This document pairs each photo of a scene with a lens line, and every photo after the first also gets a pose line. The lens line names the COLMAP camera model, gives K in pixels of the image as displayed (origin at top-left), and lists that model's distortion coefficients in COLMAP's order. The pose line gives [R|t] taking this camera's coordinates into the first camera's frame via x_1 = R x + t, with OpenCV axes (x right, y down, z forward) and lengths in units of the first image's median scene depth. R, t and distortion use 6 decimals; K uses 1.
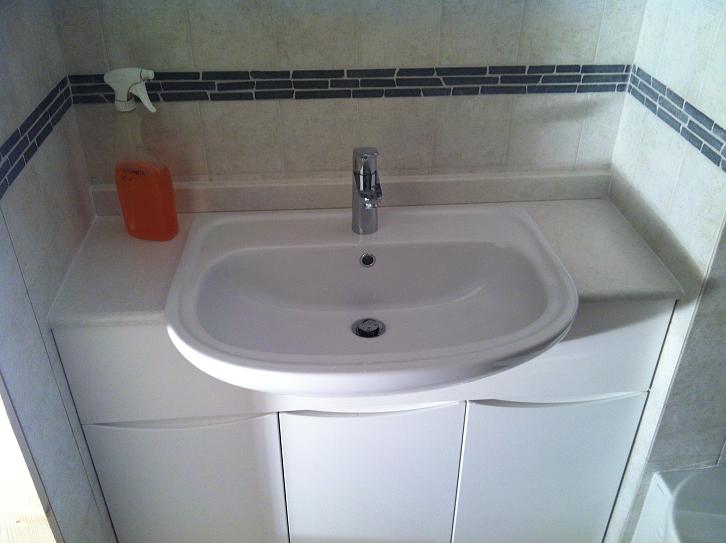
lens RADIAL K [[623.9, 0, 362.2], [0, 623.9, 270.7], [0, 0, 1]] dist [0.027750, -0.026099]
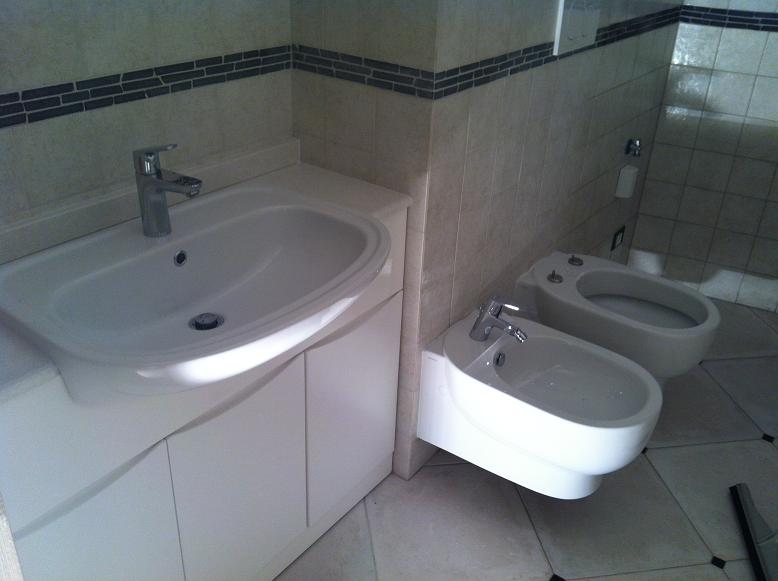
lens RADIAL K [[668.6, 0, 390.2], [0, 668.6, 290.6], [0, 0, 1]] dist [0.027750, -0.026099]
pose [[0.678128, -0.355267, 0.643372, -0.458551], [0.365118, 0.922585, 0.124604, 0.018456], [-0.637833, 0.150409, 0.755345, -0.029786]]
